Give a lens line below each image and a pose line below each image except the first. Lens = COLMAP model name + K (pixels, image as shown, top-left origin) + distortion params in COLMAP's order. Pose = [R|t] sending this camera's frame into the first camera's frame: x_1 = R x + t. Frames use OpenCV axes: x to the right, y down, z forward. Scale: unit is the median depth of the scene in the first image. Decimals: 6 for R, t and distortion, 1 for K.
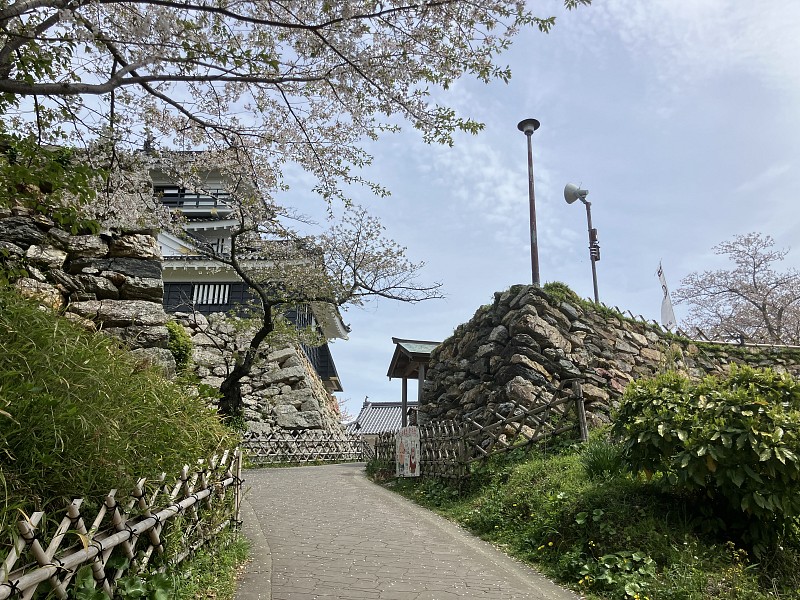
lens RADIAL K [[657.9, 0, 397.9], [0, 657.9, 287.1], [0, 0, 1]] dist [0.042800, -0.004505]
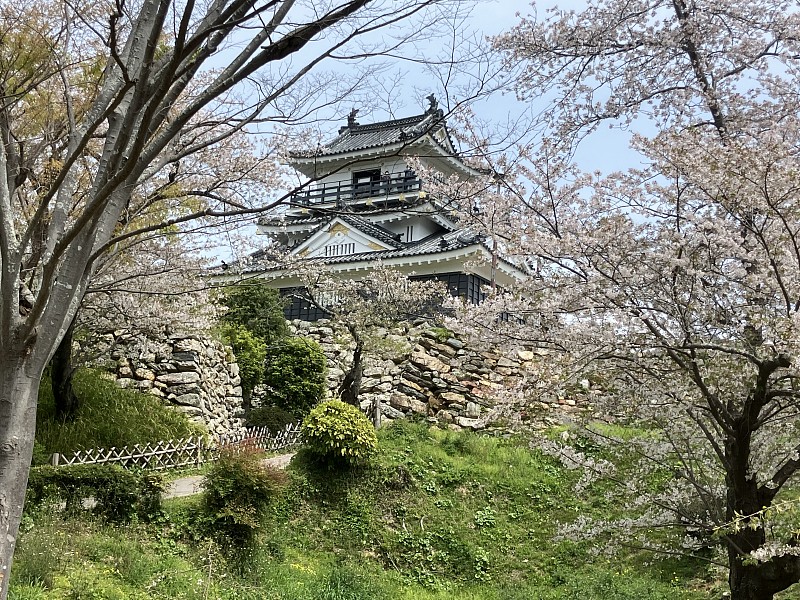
lens RADIAL K [[1213.2, 0, 400.0], [0, 1213.2, 300.0], [0, 0, 1]] dist [0.257705, -0.005289]
pose [[0.868149, -0.073189, -0.490878, 1.635094], [0.132650, 0.987303, 0.087394, -0.346778], [0.478248, -0.140986, 0.866834, -1.573754]]
